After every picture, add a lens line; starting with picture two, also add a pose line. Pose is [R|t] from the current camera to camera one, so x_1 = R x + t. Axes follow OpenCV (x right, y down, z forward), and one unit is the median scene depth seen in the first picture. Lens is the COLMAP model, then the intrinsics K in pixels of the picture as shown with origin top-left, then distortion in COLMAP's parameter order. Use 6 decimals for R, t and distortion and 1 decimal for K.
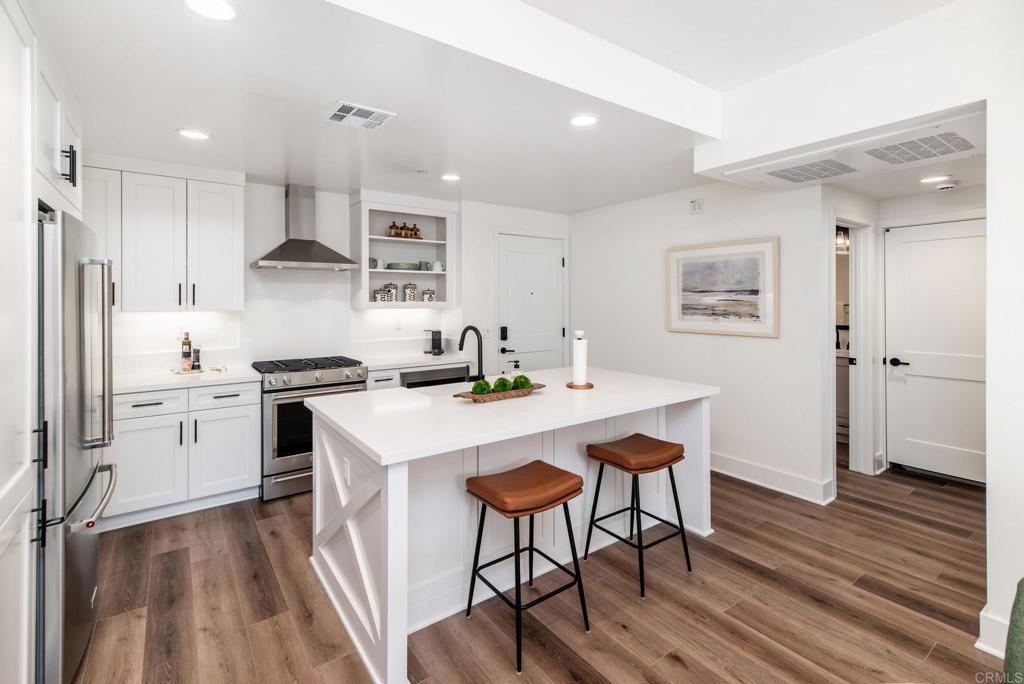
lens RADIAL K [[459.7, 0, 518.9], [0, 459.7, 289.0], [0, 0, 1]] dist [0.009658, 0.000380]
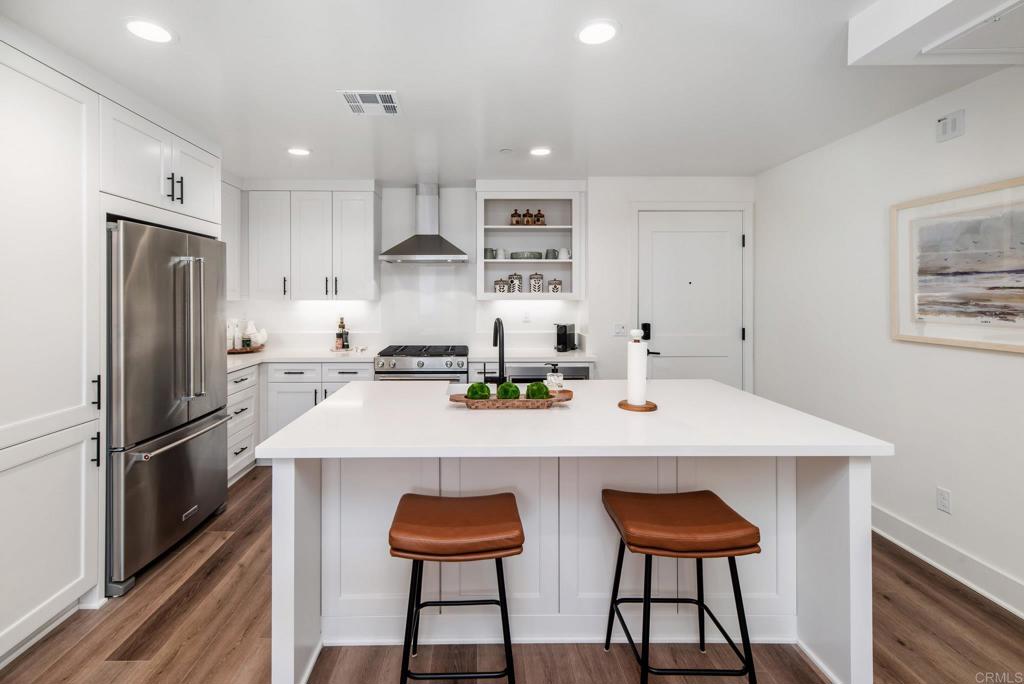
lens RADIAL K [[459.7, 0, 518.9], [0, 459.7, 289.0], [0, 0, 1]] dist [0.009658, 0.000380]
pose [[0.818592, -0.007559, -0.574326, 0.289574], [0.013647, 0.999887, 0.006291, 0.014043], [0.574214, -0.012987, 0.818602, 0.220106]]
